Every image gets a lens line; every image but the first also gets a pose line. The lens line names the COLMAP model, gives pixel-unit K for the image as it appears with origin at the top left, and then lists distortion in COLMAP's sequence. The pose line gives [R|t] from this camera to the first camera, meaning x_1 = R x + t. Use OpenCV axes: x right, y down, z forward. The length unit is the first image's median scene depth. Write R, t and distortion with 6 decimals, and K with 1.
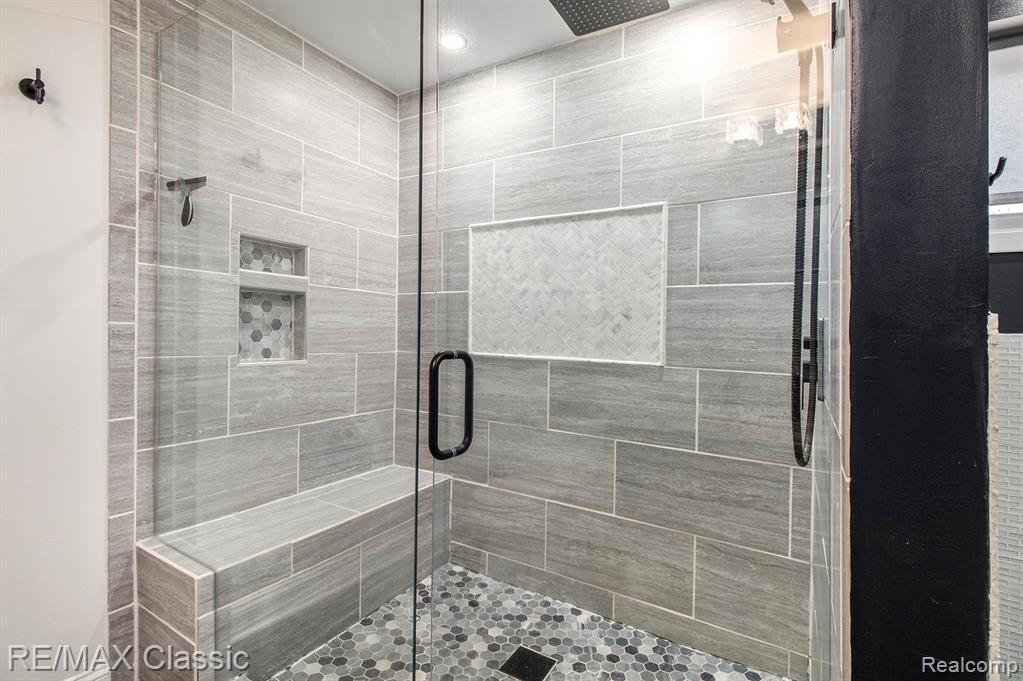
lens RADIAL K [[470.8, 0, 514.8], [0, 470.8, 341.1], [0, 0, 1]] dist [0.004704, -0.001245]
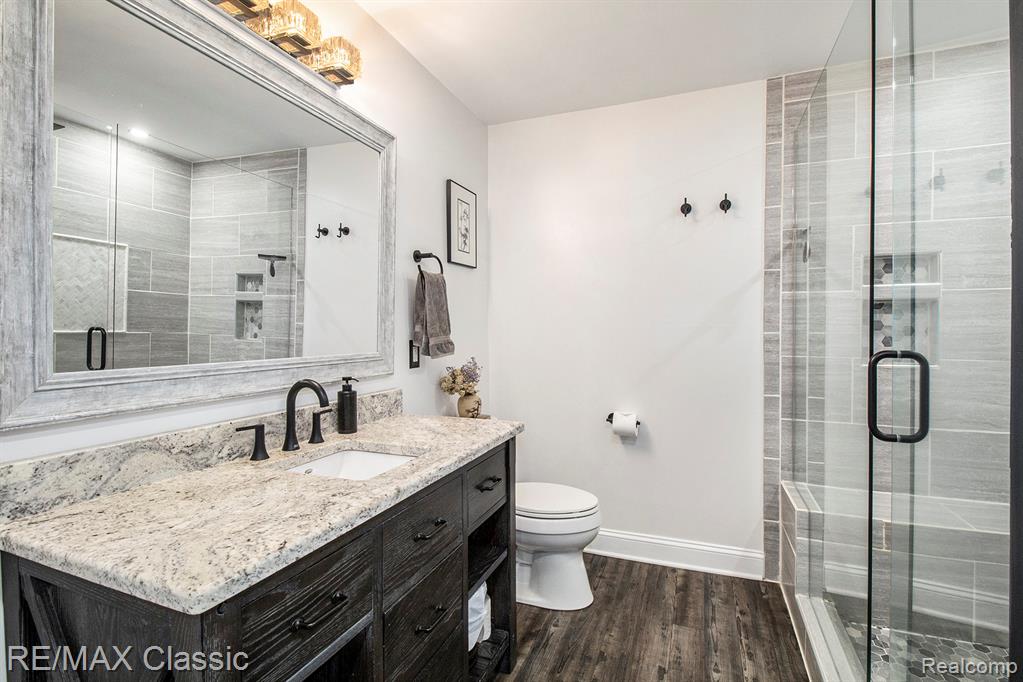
lens RADIAL K [[470.8, 0, 513.6], [0, 470.8, 337.4], [0, 0, 1]] dist [0.004704, -0.001245]
pose [[0.178523, -0.011639, -0.983867, 0.502264], [-0.012801, 0.999818, -0.014150, 0.008086], [0.983852, 0.015121, 0.178342, -0.094073]]
